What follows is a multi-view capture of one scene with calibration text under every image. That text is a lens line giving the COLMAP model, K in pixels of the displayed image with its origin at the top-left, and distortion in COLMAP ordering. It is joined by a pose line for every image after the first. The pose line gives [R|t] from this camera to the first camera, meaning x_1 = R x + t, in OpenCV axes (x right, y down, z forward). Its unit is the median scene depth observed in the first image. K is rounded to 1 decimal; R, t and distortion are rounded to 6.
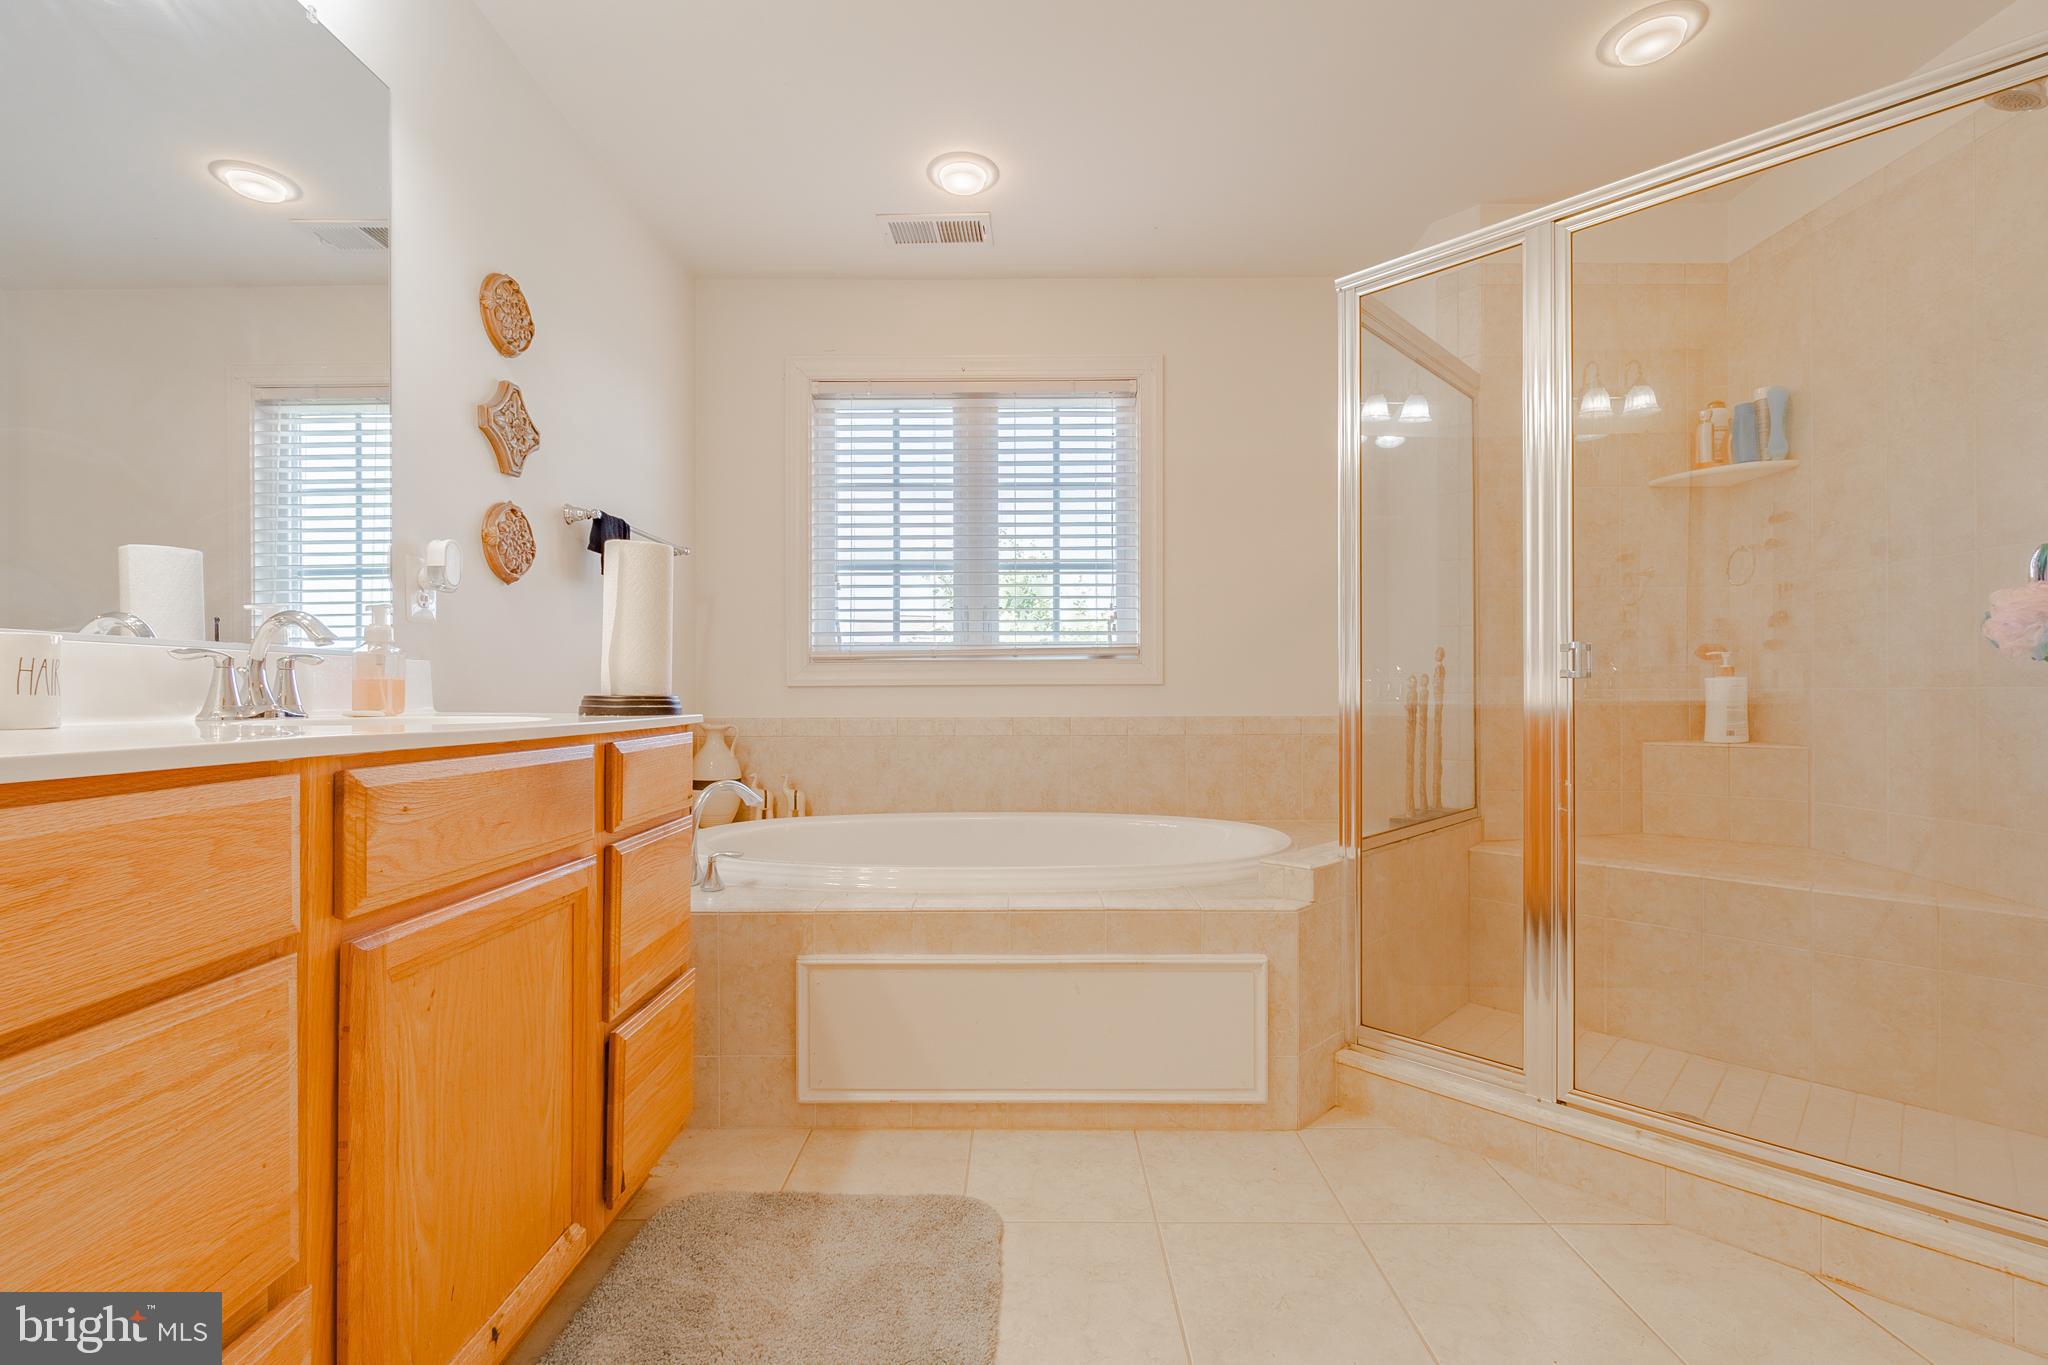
lens RADIAL K [[873.7, 0, 1024.0], [0, 873.7, 682.5], [0, 0, 1]] dist [-0.000531, -0.000192]
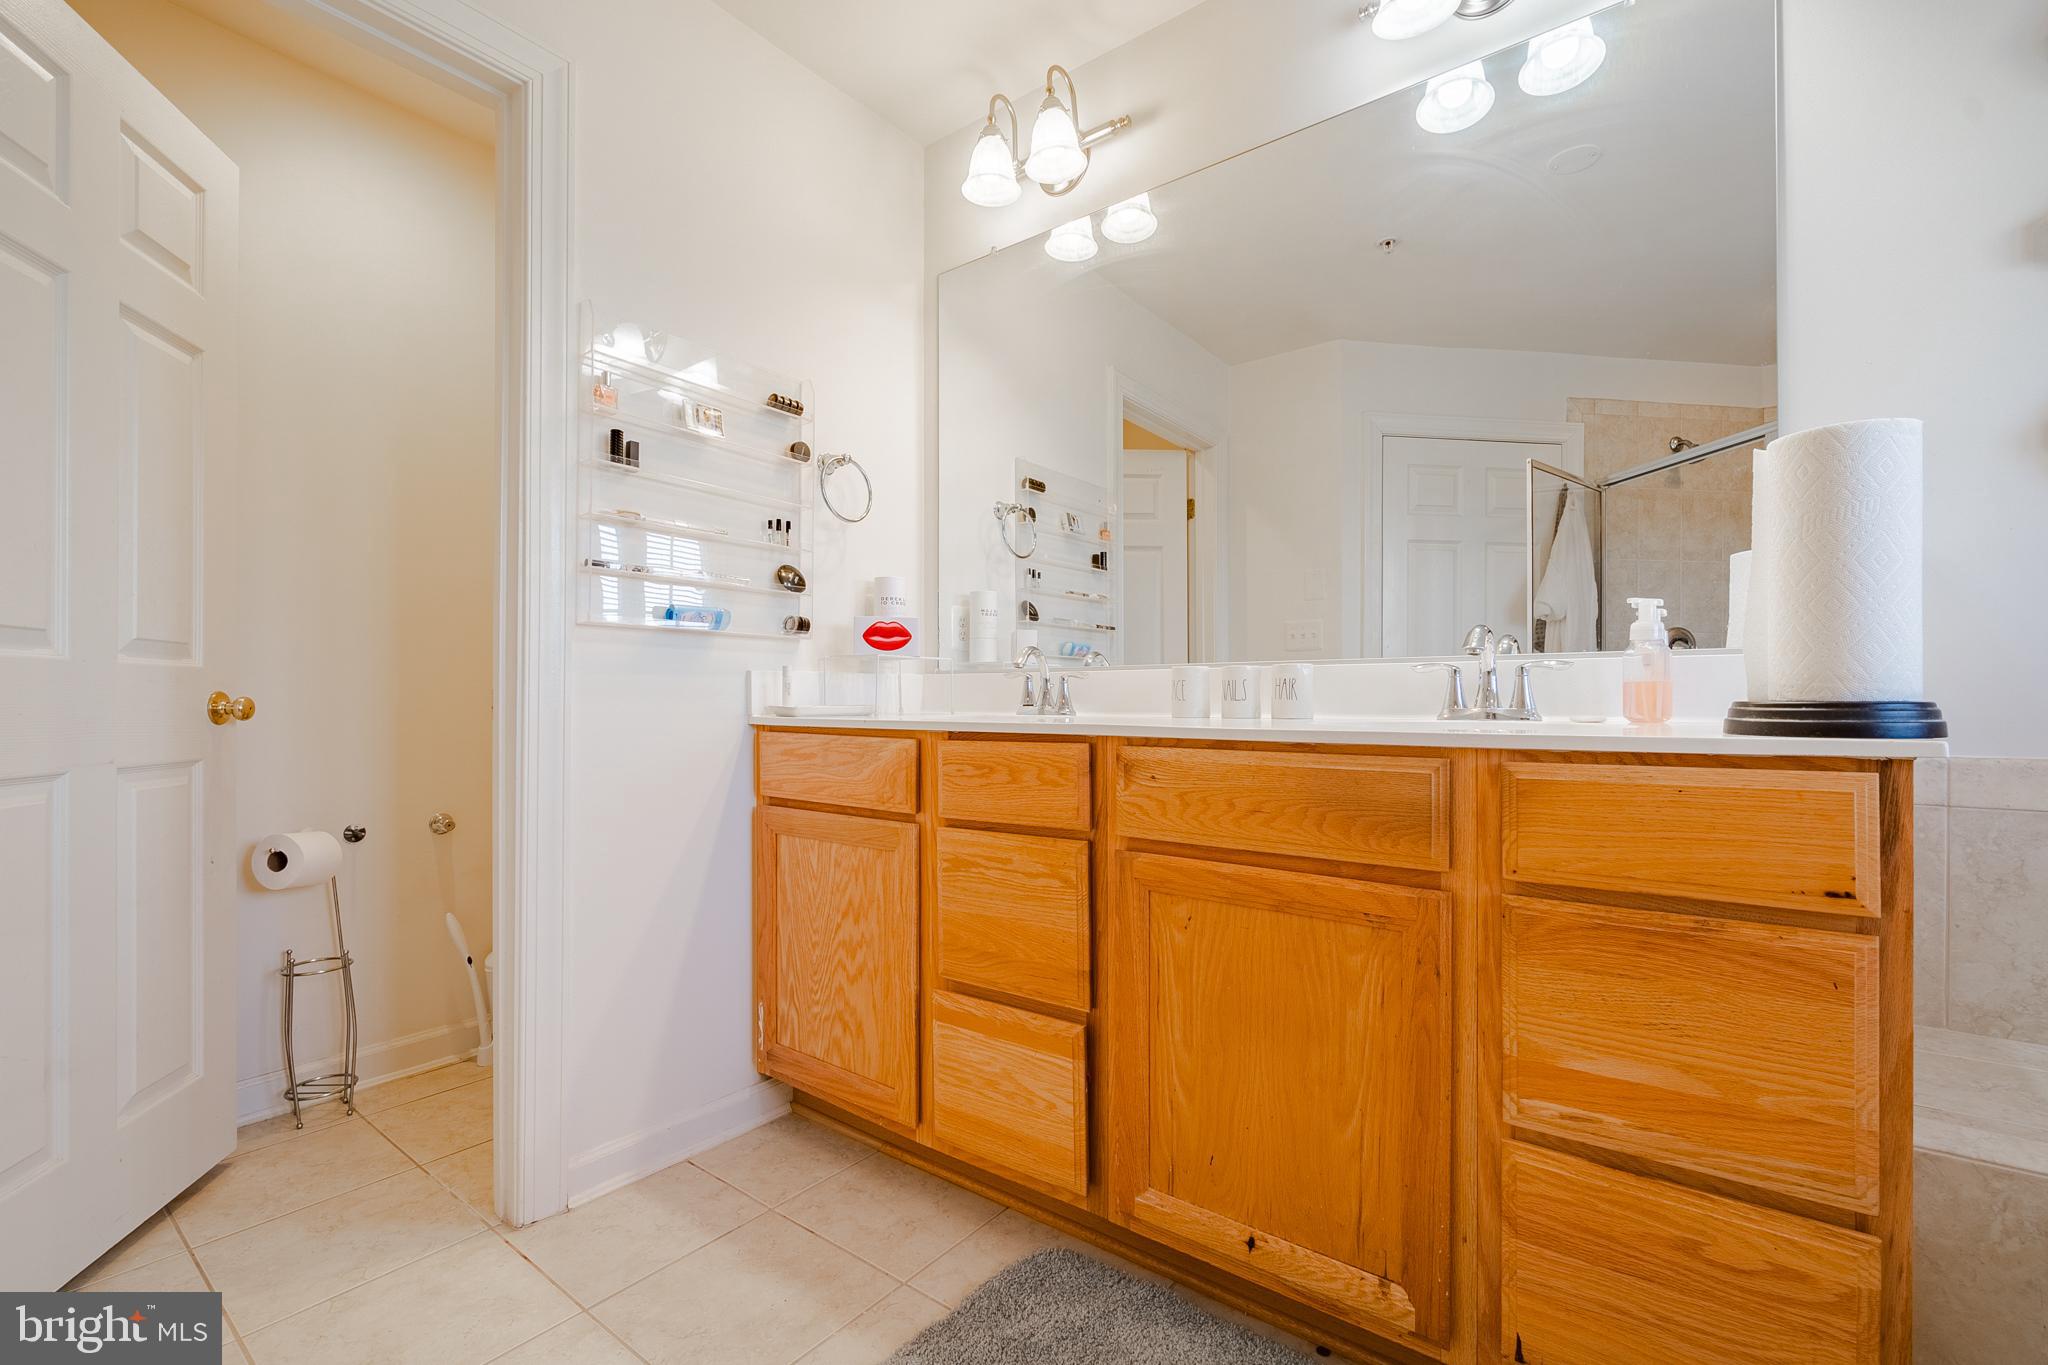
lens RADIAL K [[873.7, 0, 1024.0], [0, 873.7, 682.5], [0, 0, 1]] dist [-0.000531, -0.000192]
pose [[-0.598086, 0.013188, -0.801324, 0.577943], [0.028583, 0.999579, -0.004883, -0.012819], [0.800922, -0.025825, -0.598211, 1.656373]]
